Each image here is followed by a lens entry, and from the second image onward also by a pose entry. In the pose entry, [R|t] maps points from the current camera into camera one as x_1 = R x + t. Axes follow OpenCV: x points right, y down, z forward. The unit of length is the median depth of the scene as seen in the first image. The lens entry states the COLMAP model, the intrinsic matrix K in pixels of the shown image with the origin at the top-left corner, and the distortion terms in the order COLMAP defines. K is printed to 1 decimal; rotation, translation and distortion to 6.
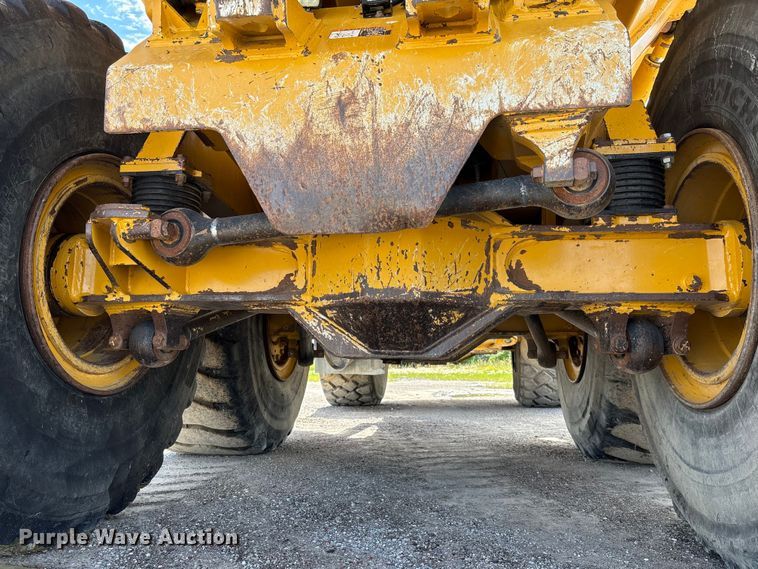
lens RADIAL K [[577.6, 0, 377.2], [0, 577.6, 288.5], [0, 0, 1]] dist [0.048867, -0.050382]
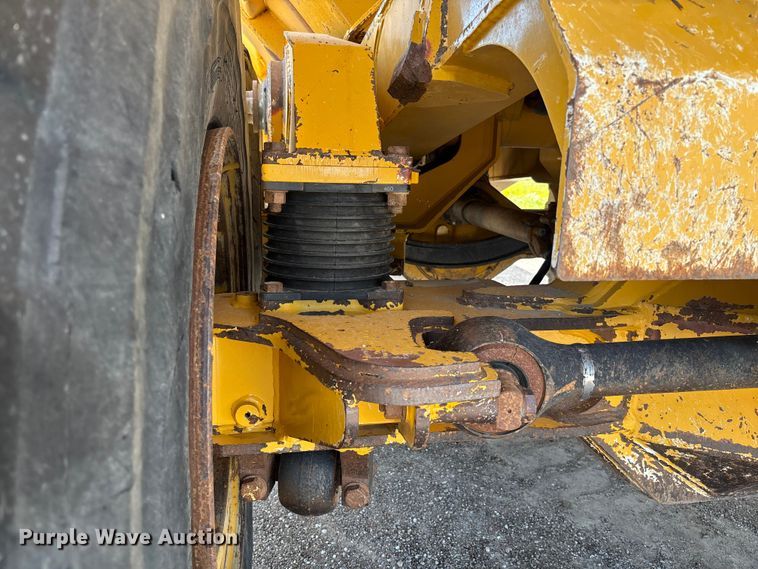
lens RADIAL K [[574.1, 0, 377.9], [0, 574.1, 283.5], [0, 0, 1]] dist [0.049413, -0.053056]
pose [[0.948609, -0.052365, 0.312089, -0.670069], [-0.056534, 0.942306, 0.329946, -0.370334], [-0.311361, -0.330633, 0.890919, 0.736963]]
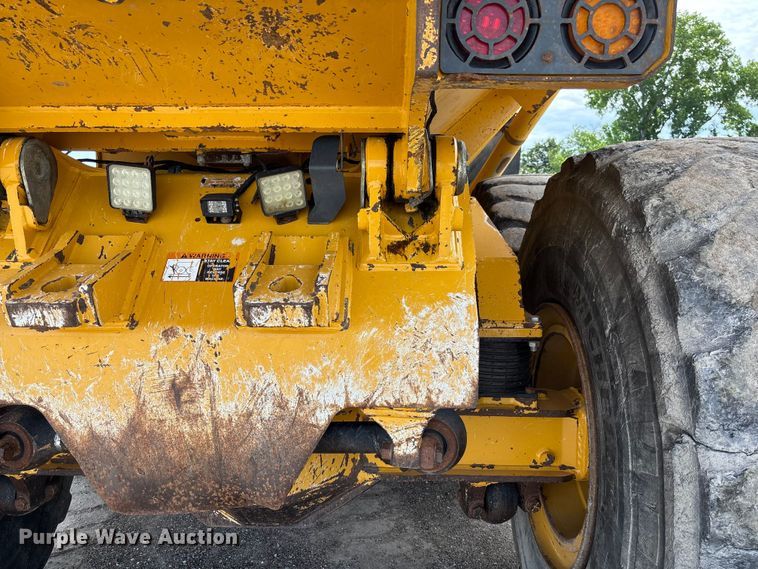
lens RADIAL K [[577.6, 0, 377.2], [0, 577.6, 288.5], [0, 0, 1]] dist [0.048867, -0.050382]
pose [[0.993452, -0.023583, 0.111786, 0.145063], [-0.006620, 0.964938, 0.262394, -0.669439], [-0.114054, -0.261416, 0.958464, 0.121793]]
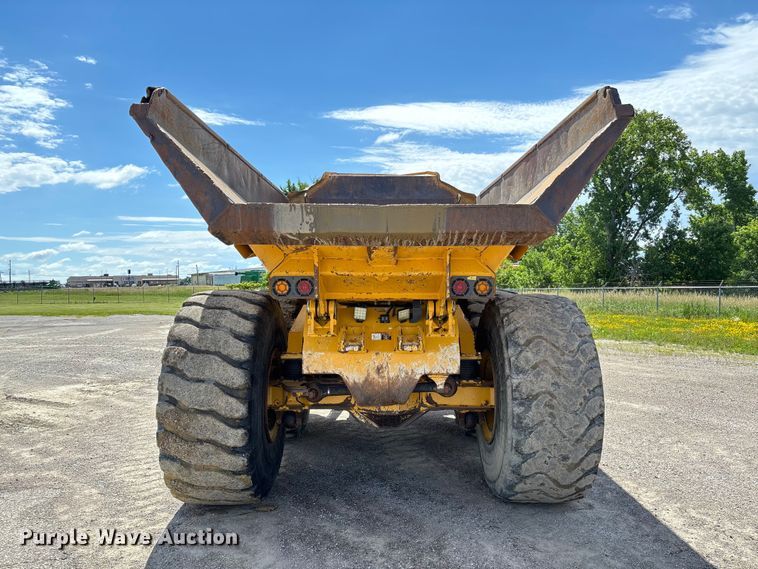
lens RADIAL K [[599.1, 0, 382.6], [0, 599.1, 282.6], [0, 0, 1]] dist [0.119801, -0.070683]
pose [[0.989522, -0.009741, 0.144054, -0.503275], [-0.010905, 0.989830, 0.141840, -1.232185], [-0.143971, -0.141924, 0.979352, -2.208157]]
